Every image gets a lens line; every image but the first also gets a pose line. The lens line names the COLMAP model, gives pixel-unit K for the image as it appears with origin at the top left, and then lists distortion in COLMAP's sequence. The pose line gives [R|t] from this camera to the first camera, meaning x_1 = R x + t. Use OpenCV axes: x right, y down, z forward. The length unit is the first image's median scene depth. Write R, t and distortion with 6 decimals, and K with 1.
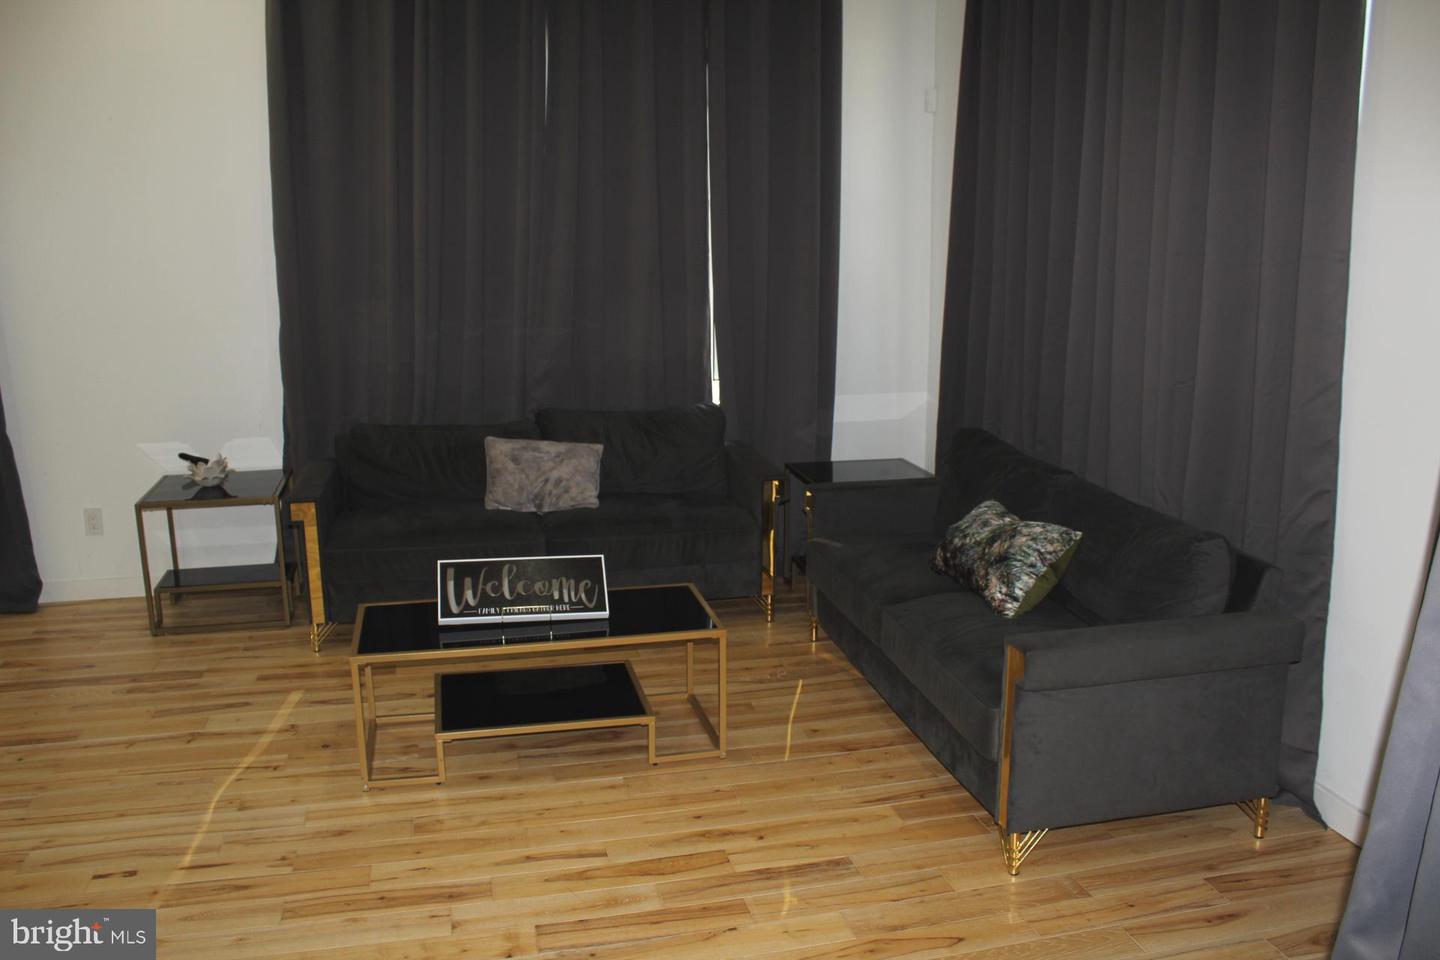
lens RADIAL K [[1196.5, 0, 715.3], [0, 1196.5, 487.0], [0, 0, 1]] dist [-0.159390, 0.133747]
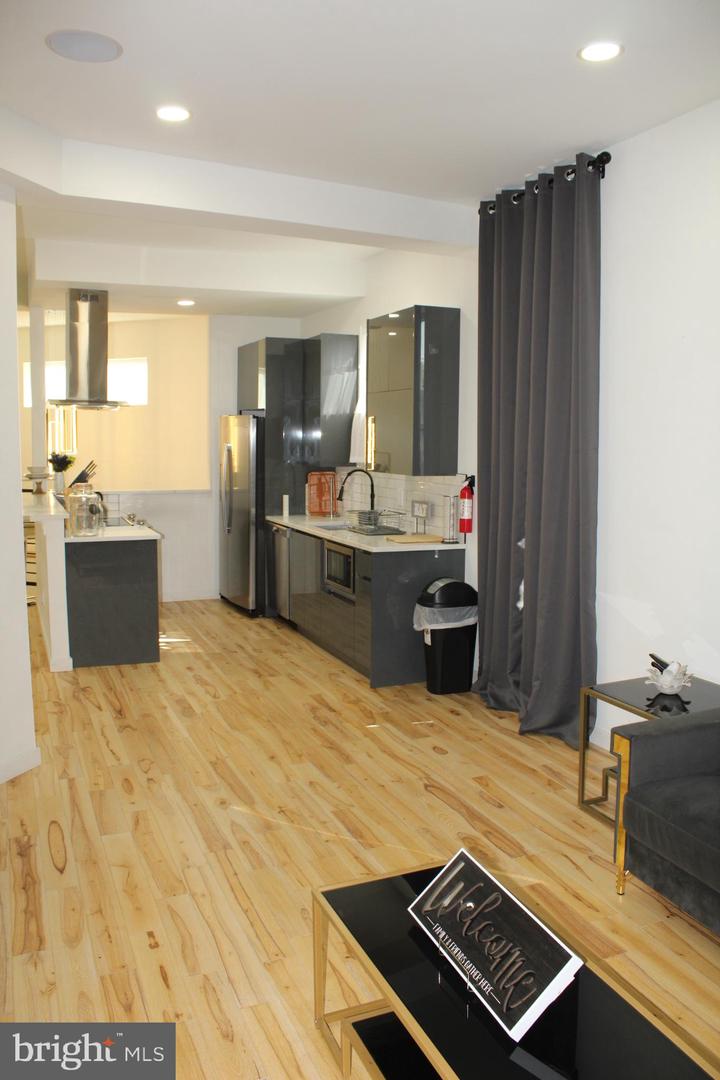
lens RADIAL K [[897.4, 0, 358.9], [0, 897.4, 540.1], [0, 0, 1]] dist [-0.159390, 0.133747]
pose [[0.167931, 0.123182, -0.978072, 0.321234], [-0.213651, 0.973128, 0.085876, -0.179859], [0.962368, 0.194545, 0.189737, 0.752909]]
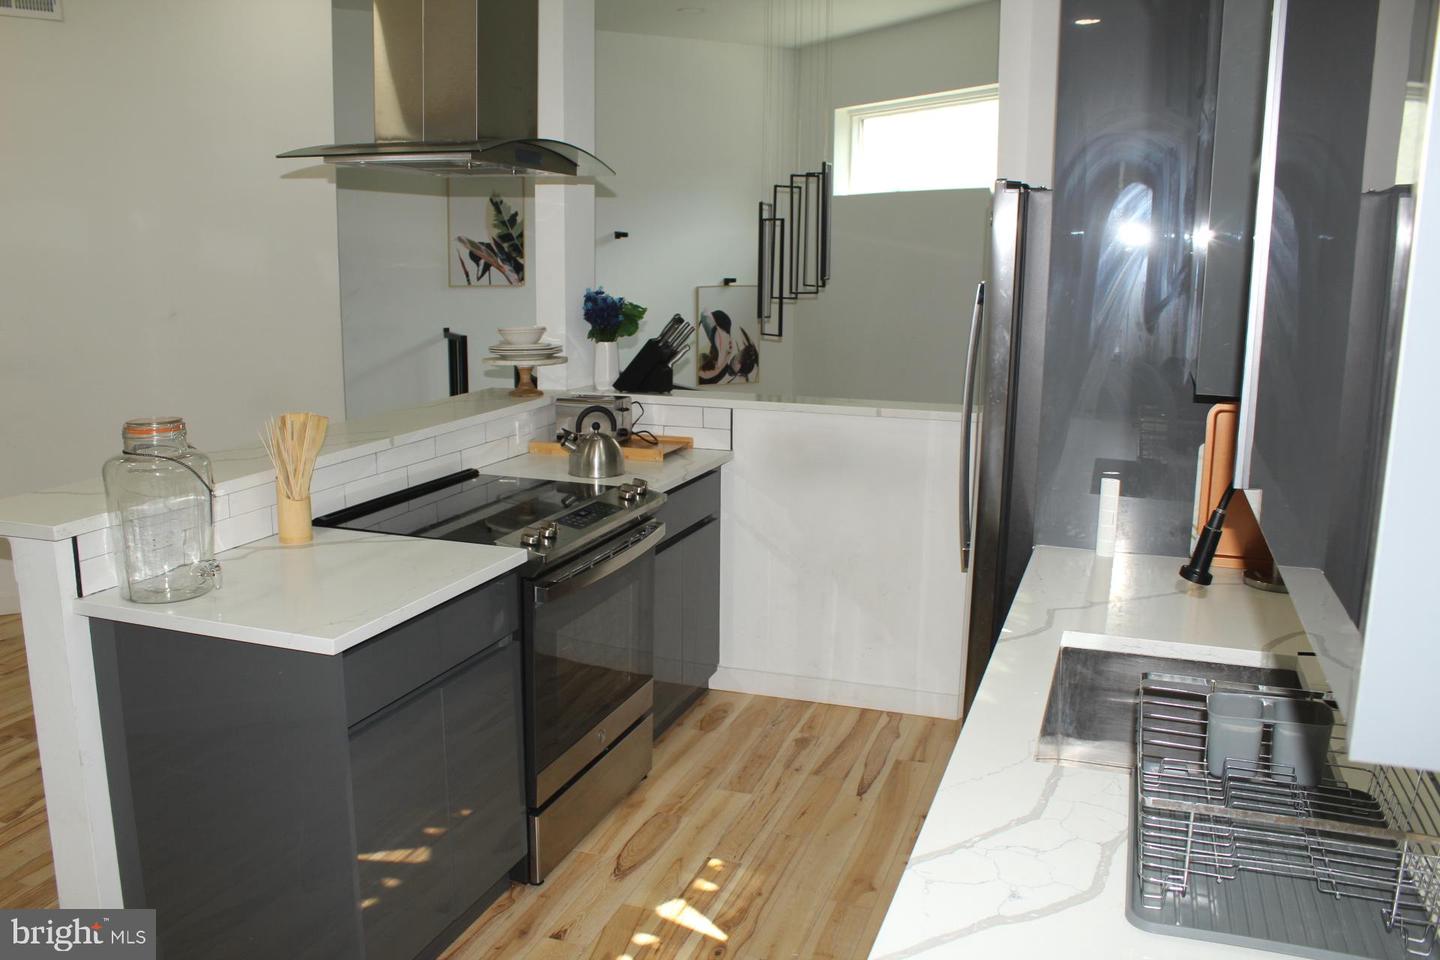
lens RADIAL K [[1196.5, 0, 713.7], [0, 1196.5, 475.5], [0, 0, 1]] dist [-0.159390, 0.133747]
pose [[-0.529745, 0.163580, -0.832233, -1.034760], [-0.179217, 0.937481, 0.298345, -0.246749], [0.829006, 0.307197, -0.467310, 1.110720]]
